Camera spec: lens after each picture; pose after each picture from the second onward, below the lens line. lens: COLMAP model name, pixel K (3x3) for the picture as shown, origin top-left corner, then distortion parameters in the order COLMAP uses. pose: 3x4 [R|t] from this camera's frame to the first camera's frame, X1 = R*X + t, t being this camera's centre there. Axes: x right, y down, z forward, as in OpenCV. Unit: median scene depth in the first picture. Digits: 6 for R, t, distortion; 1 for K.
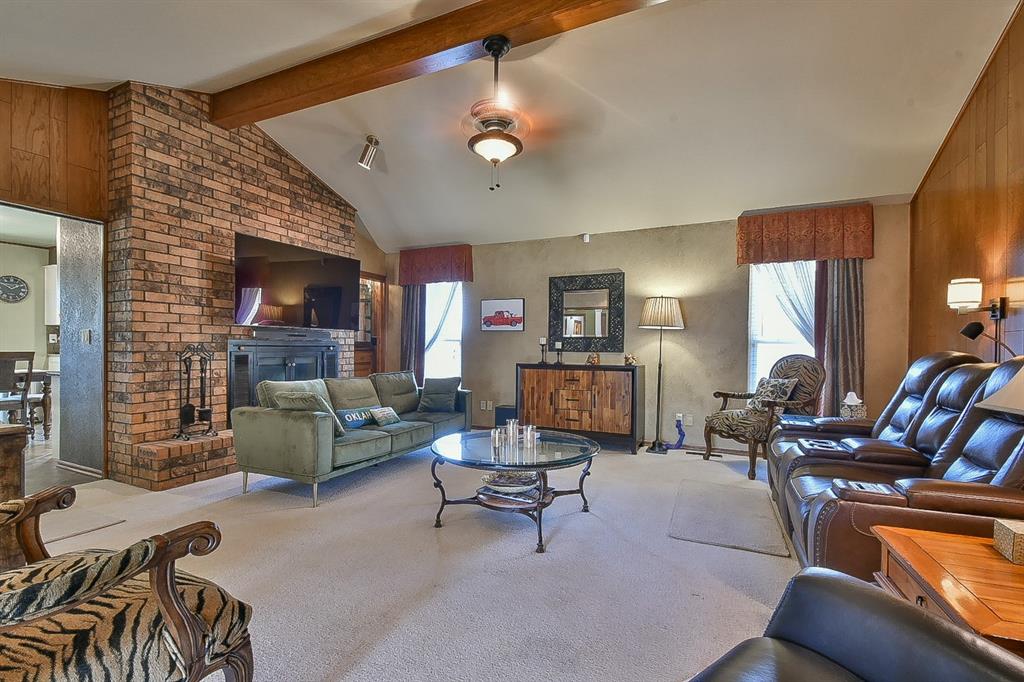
lens RADIAL K [[451.9, 0, 509.4], [0, 451.9, 353.8], [0, 0, 1]] dist [0.008806, -0.000590]
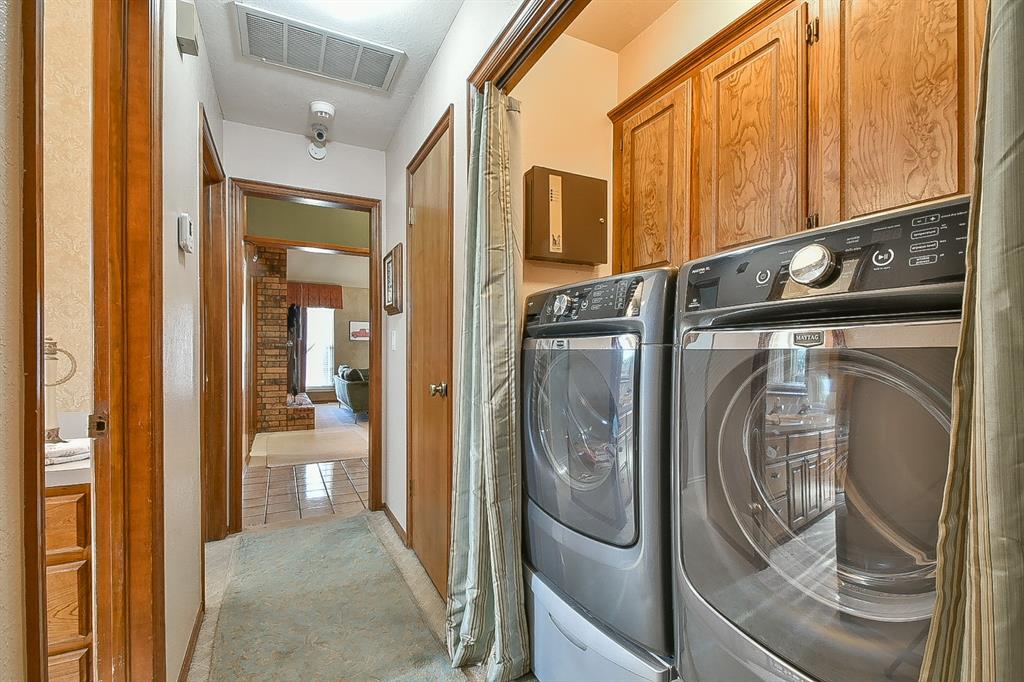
lens RADIAL K [[441.7, 0, 500.2], [0, 441.7, 356.1], [0, 0, 1]] dist [0.034396, -0.018987]
pose [[0.649713, -0.014571, 0.760040, -1.051800], [0.012762, 0.999884, 0.008259, 0.000318], [-0.760072, 0.004334, 0.649824, -0.515793]]
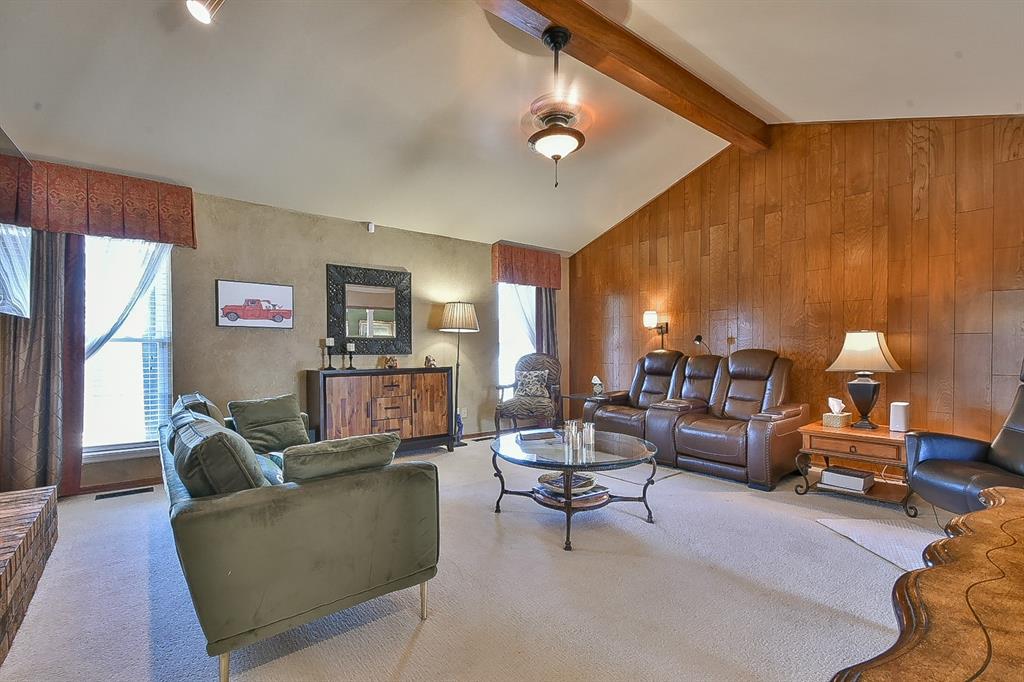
lens RADIAL K [[451.9, 0, 509.4], [0, 451.9, 353.8], [0, 0, 1]] dist [0.008806, -0.000590]
pose [[0.466637, -0.017876, 0.884268, -0.514015], [0.019906, 0.999755, 0.009706, -0.009097], [-0.884225, 0.013073, 0.466878, 0.348875]]
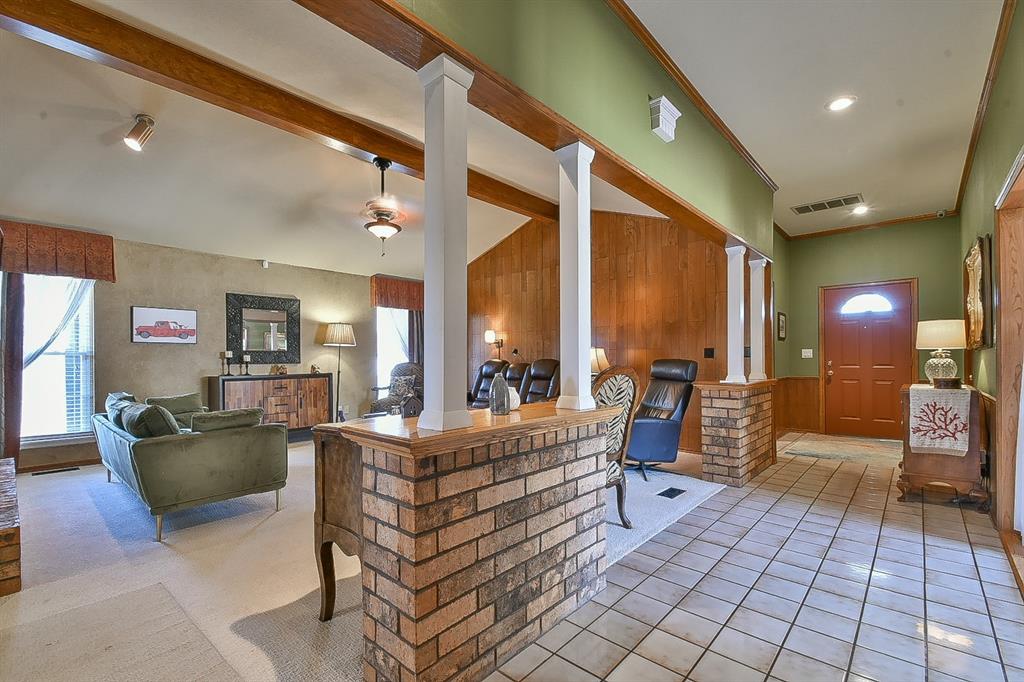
lens RADIAL K [[441.7, 0, 500.2], [0, 441.7, 356.1], [0, 0, 1]] dist [0.034396, -0.018987]
pose [[0.326125, -0.005512, 0.945310, -0.719224], [0.022890, 0.999736, -0.002067, -0.008285], [-0.945049, 0.022313, 0.326166, 0.078878]]
